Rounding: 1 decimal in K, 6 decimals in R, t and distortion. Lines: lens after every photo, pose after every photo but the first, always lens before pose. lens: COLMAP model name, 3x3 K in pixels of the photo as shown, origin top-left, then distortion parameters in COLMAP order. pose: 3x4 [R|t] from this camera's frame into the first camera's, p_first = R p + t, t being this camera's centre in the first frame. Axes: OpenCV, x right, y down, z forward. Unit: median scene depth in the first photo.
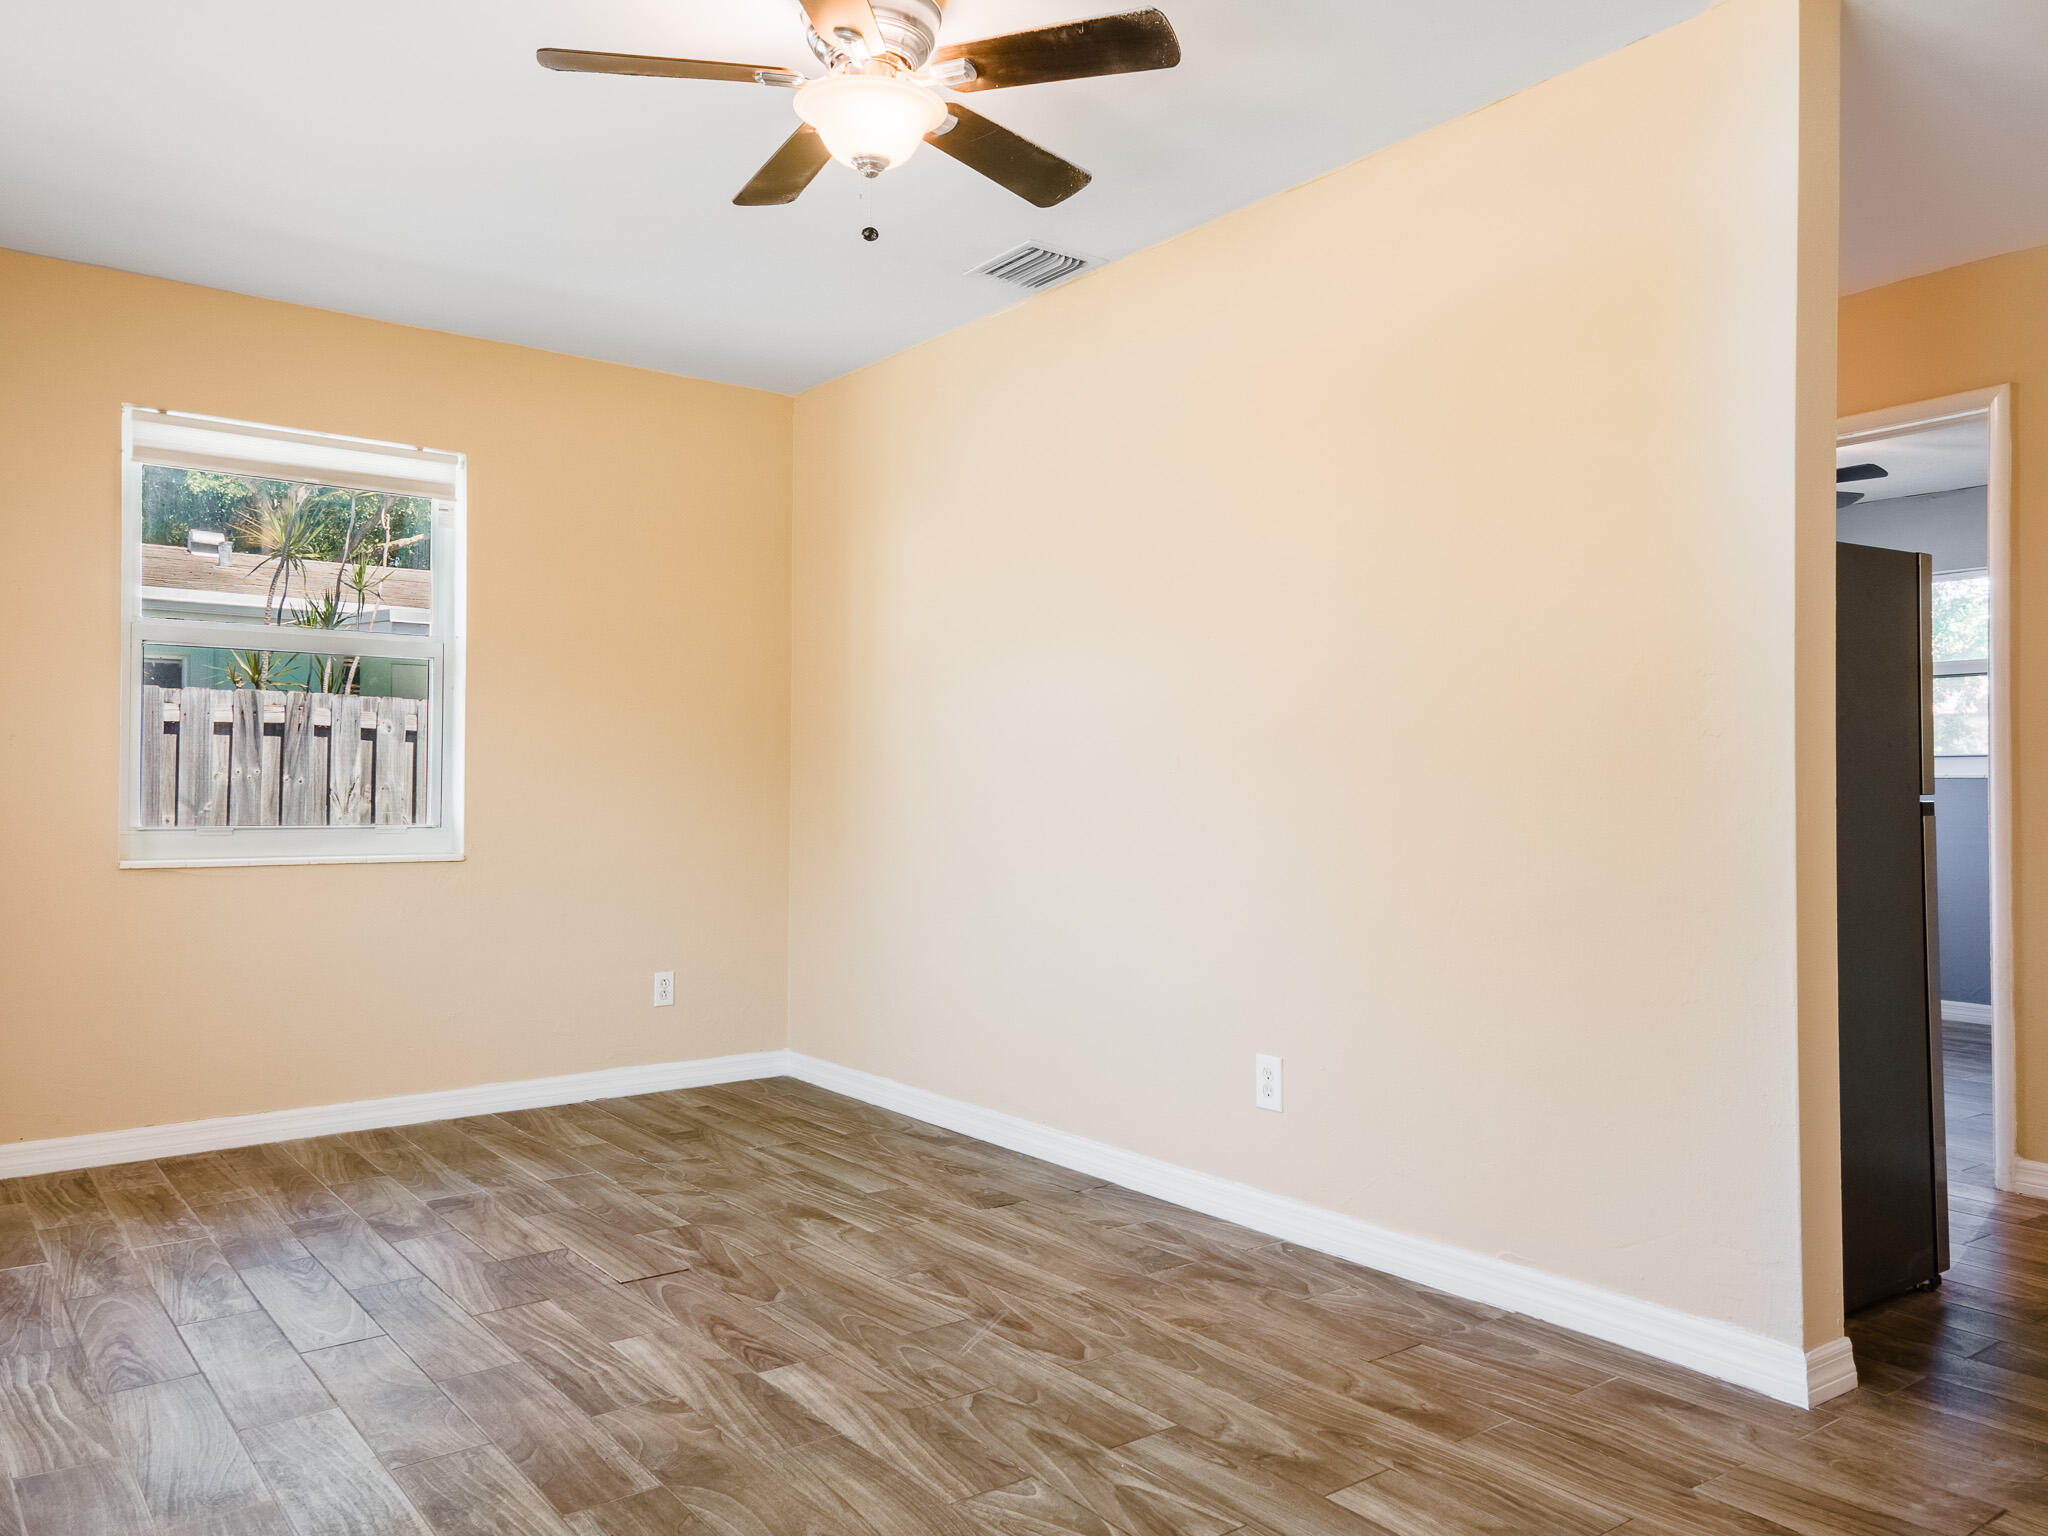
lens RADIAL K [[1516.7, 0, 1020.6], [0, 1516.7, 770.6], [0, 0, 1]] dist [0.038493, 0.008311]
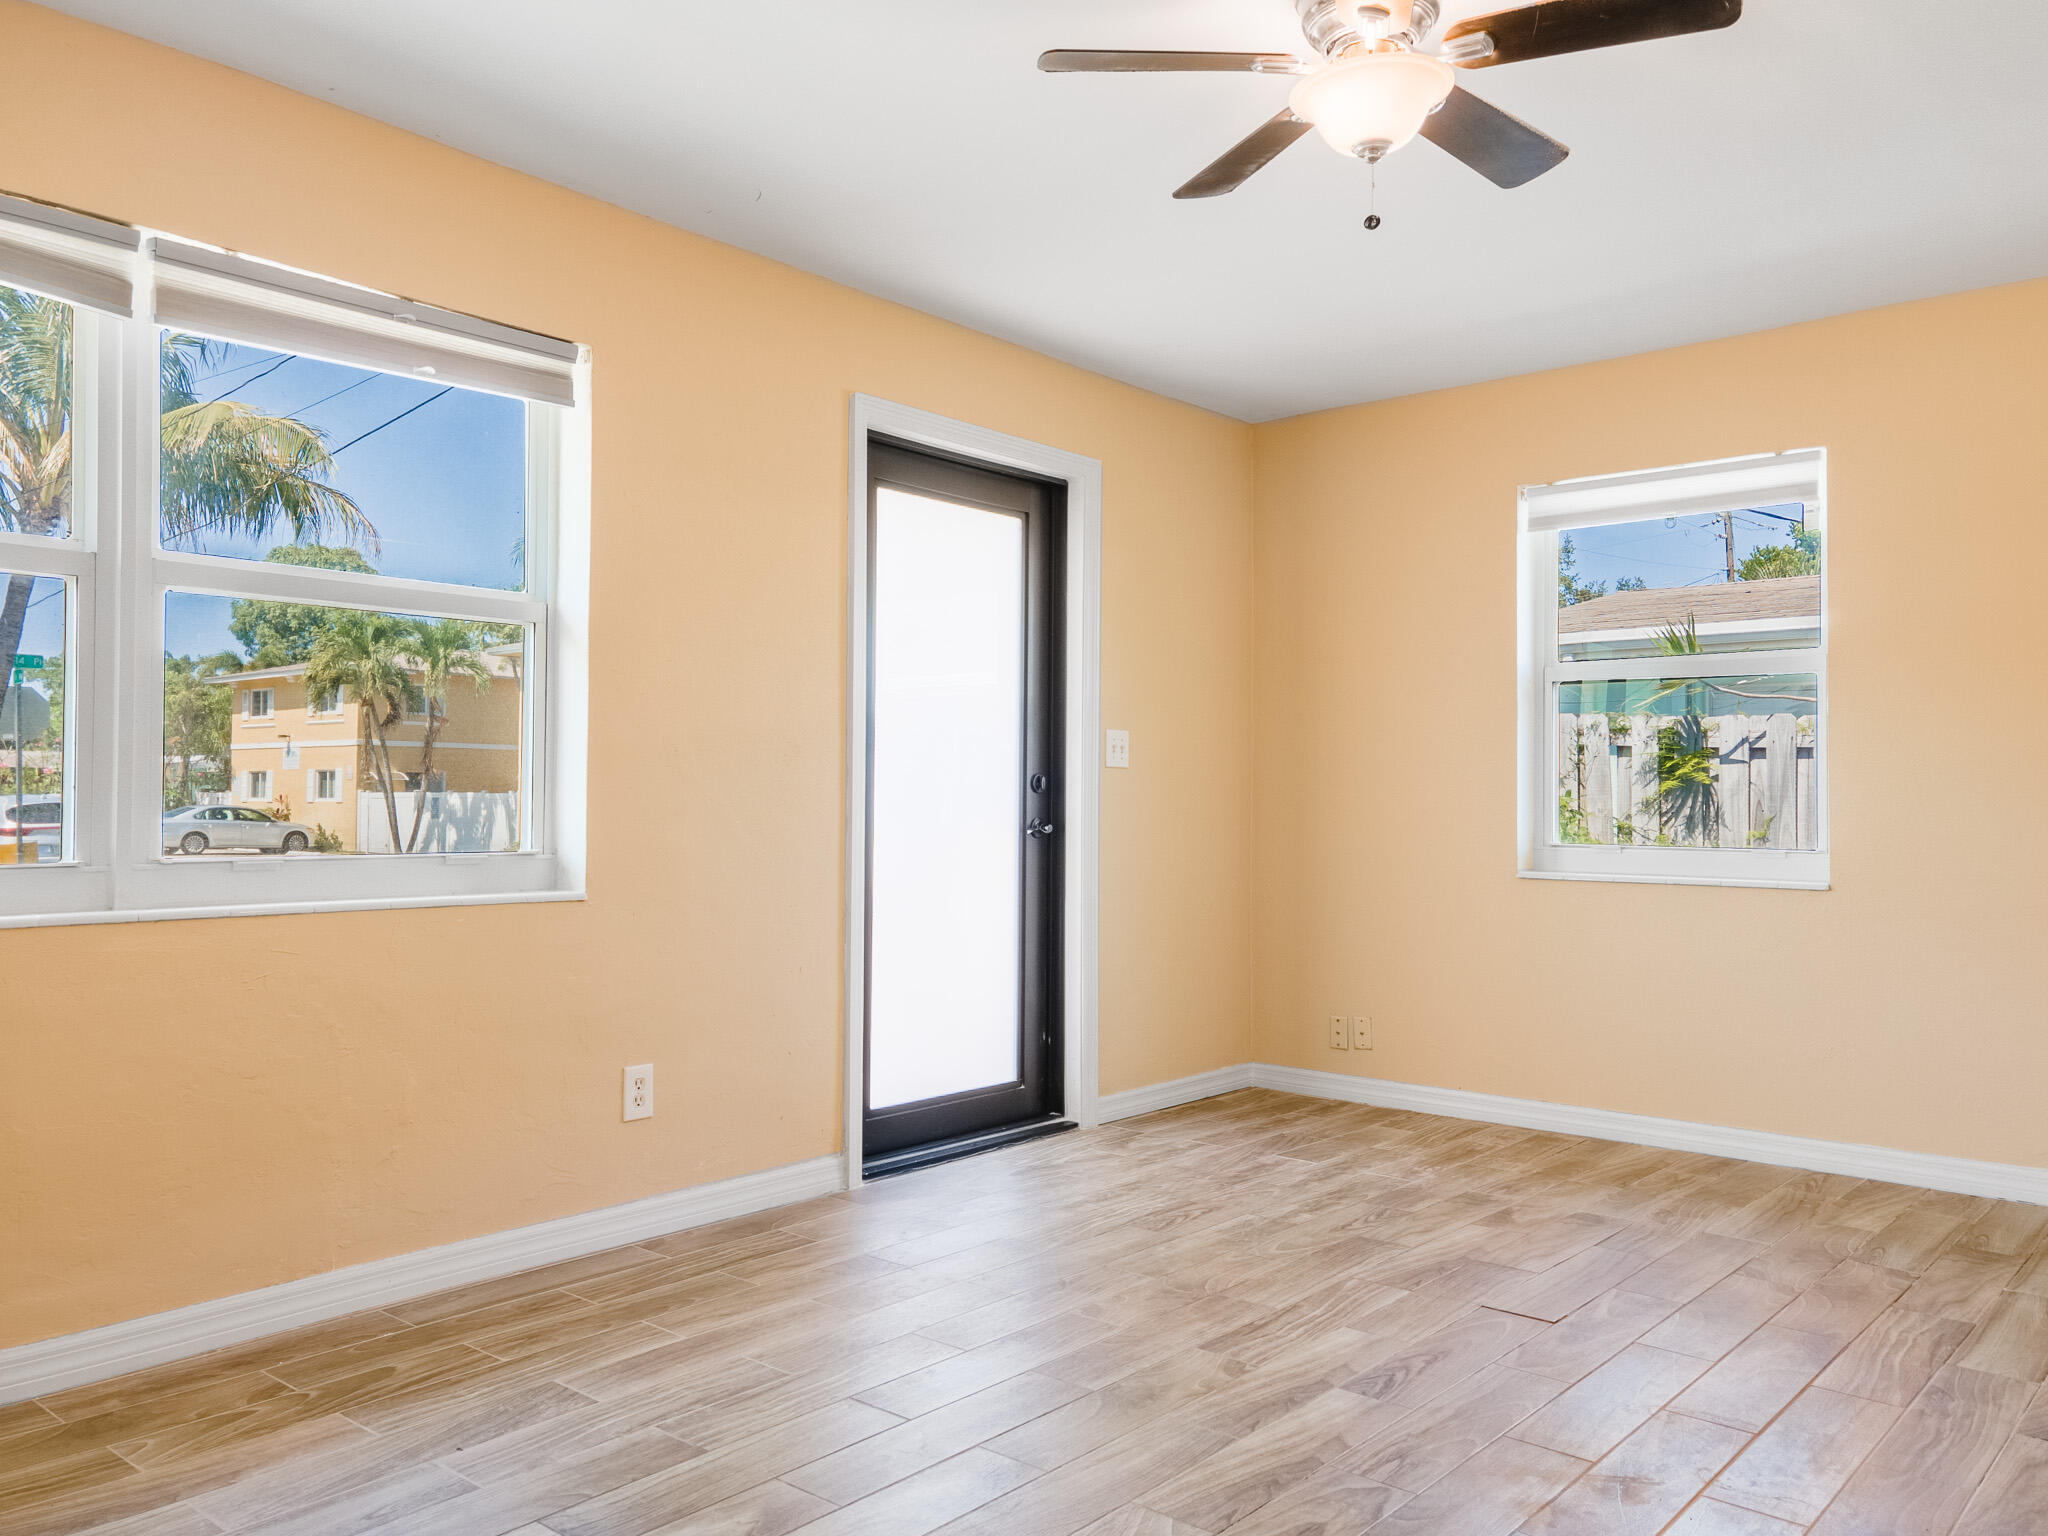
lens RADIAL K [[1562.1, 0, 1019.0], [0, 1562.1, 770.5], [0, 0, 1]] dist [0.042168, 0.004029]
pose [[0.215804, -0.022895, -0.976168, 0.768894], [0.004246, 0.999738, -0.022509, 0.010773], [0.976427, 0.000713, 0.215845, 0.548707]]
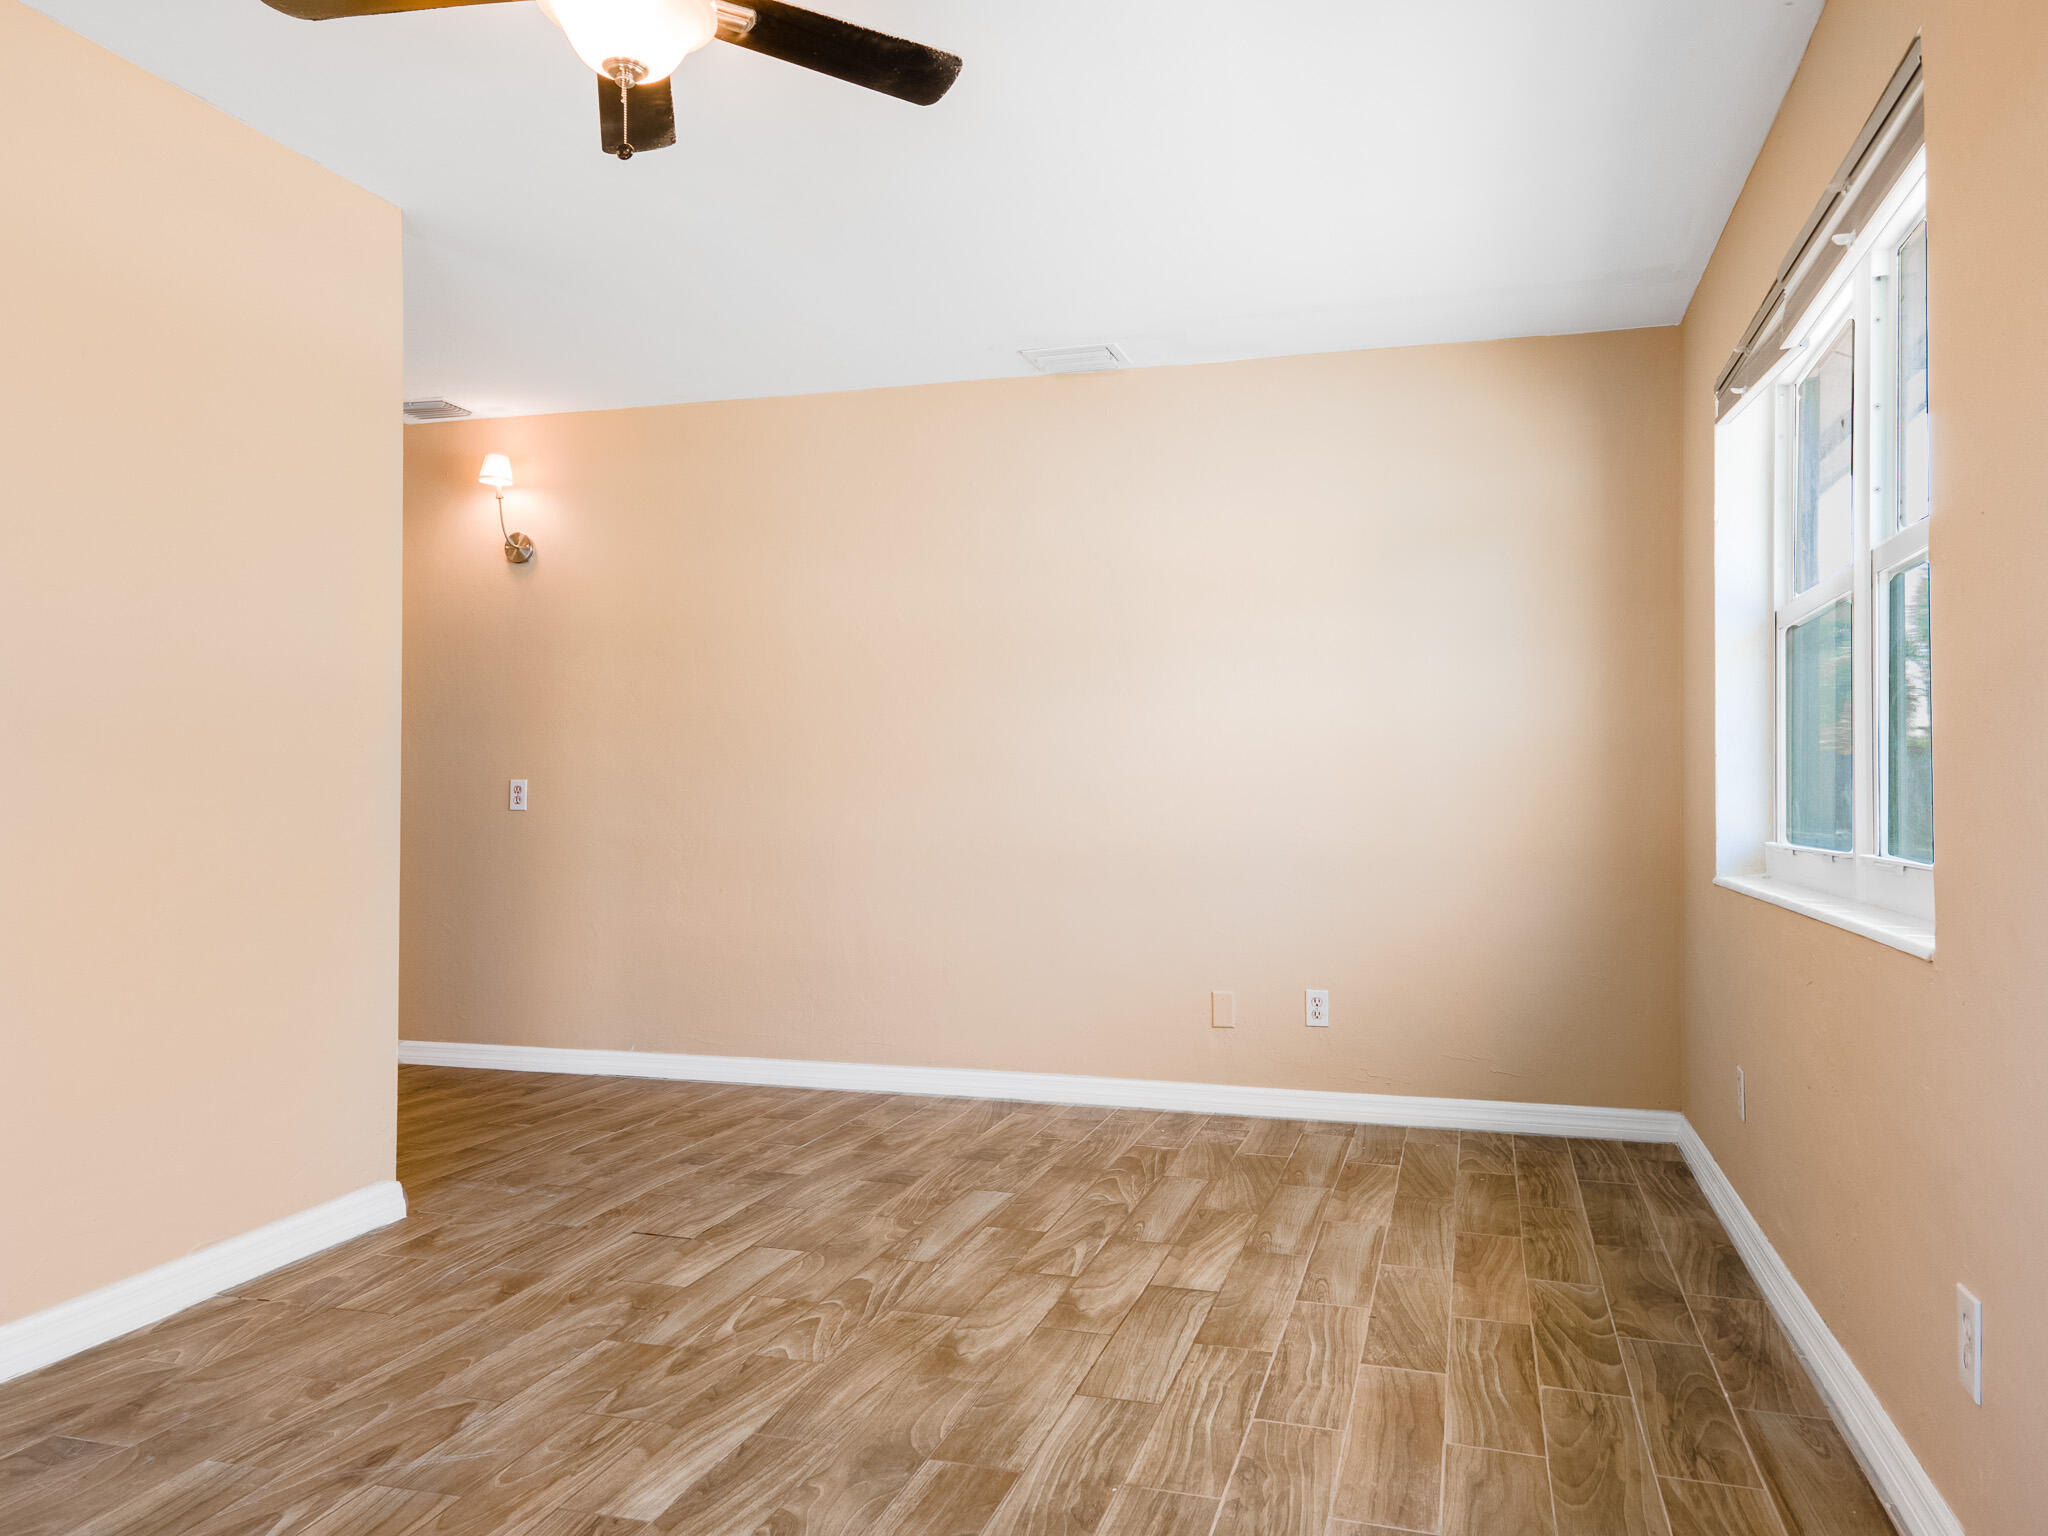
lens RADIAL K [[1516.7, 0, 1022.0], [0, 1516.7, 776.4], [0, 0, 1]] dist [0.038493, 0.008311]
pose [[-0.596153, 0.003729, 0.802862, -0.893813], [-0.014051, 0.999788, -0.015077, 0.014564], [-0.802748, -0.020269, -0.595974, 1.274251]]
